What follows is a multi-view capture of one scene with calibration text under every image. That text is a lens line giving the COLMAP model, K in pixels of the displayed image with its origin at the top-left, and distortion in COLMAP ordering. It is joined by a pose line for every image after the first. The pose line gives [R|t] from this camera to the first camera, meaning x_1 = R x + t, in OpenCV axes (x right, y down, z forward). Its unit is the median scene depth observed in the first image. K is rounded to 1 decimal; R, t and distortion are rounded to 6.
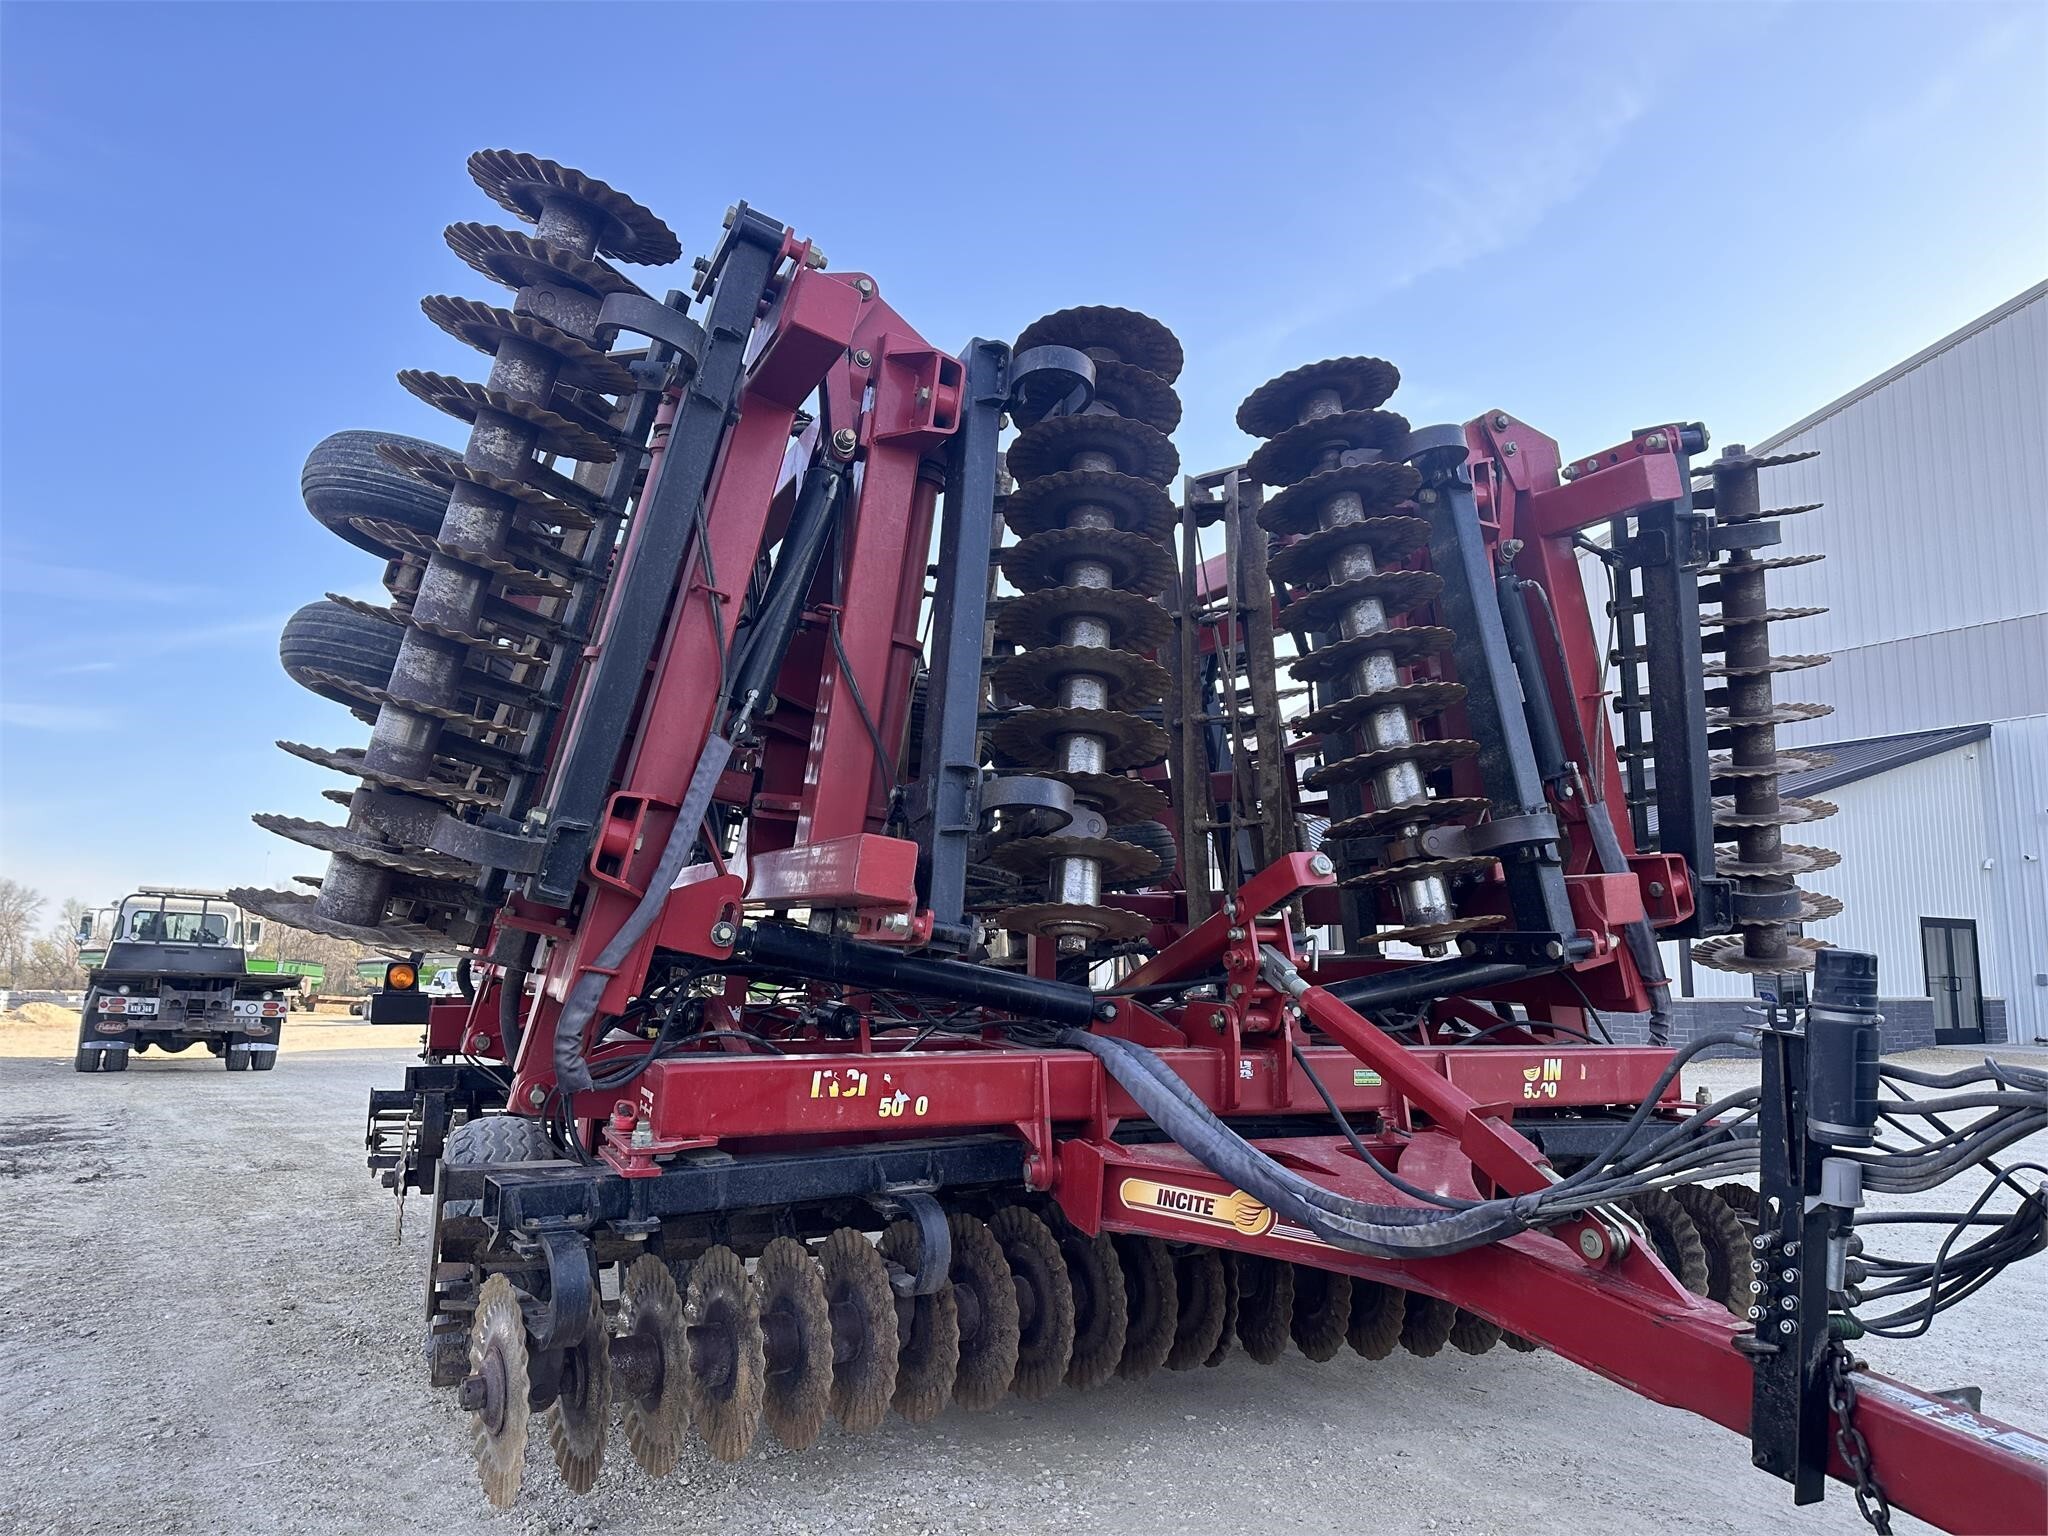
lens RADIAL K [[1418.4, 0, 1028.1], [0, 1418.4, 763.6], [0, 0, 1]] dist [0.028232, -0.048604]
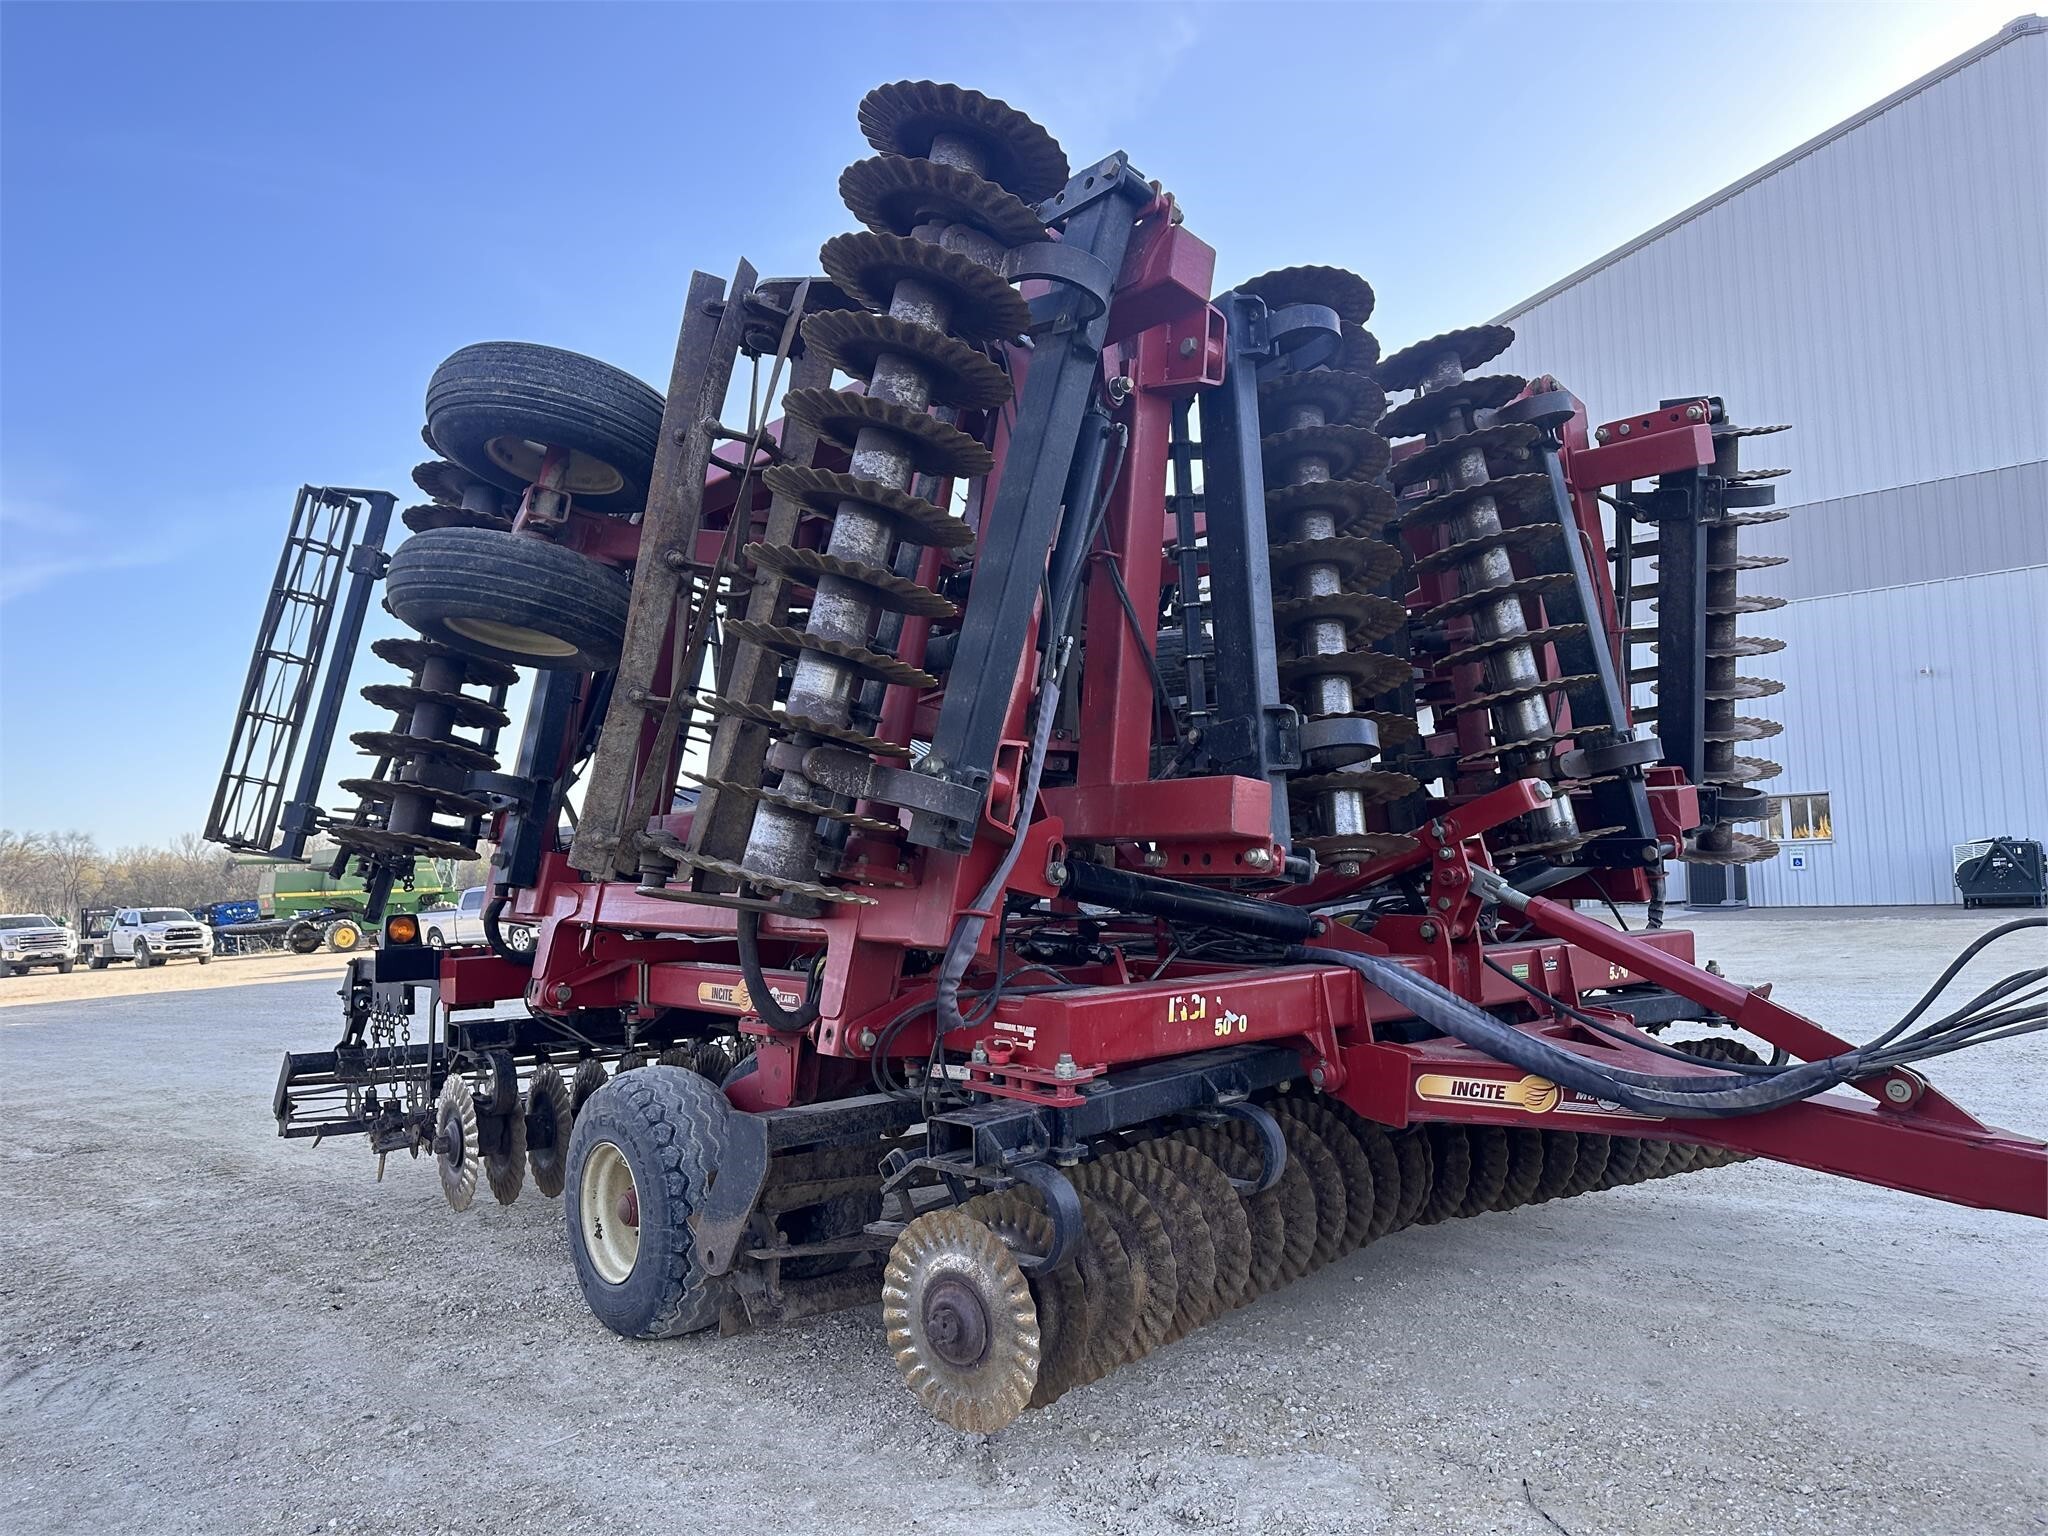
lens RADIAL K [[1418.4, 0, 1011.6], [0, 1418.4, 778.7], [0, 0, 1]] dist [0.028232, -0.048604]
pose [[0.963290, -0.026804, 0.267120, -0.529585], [0.006688, 0.997091, 0.075932, -0.027880], [-0.268378, -0.071358, 0.960667, 0.023311]]
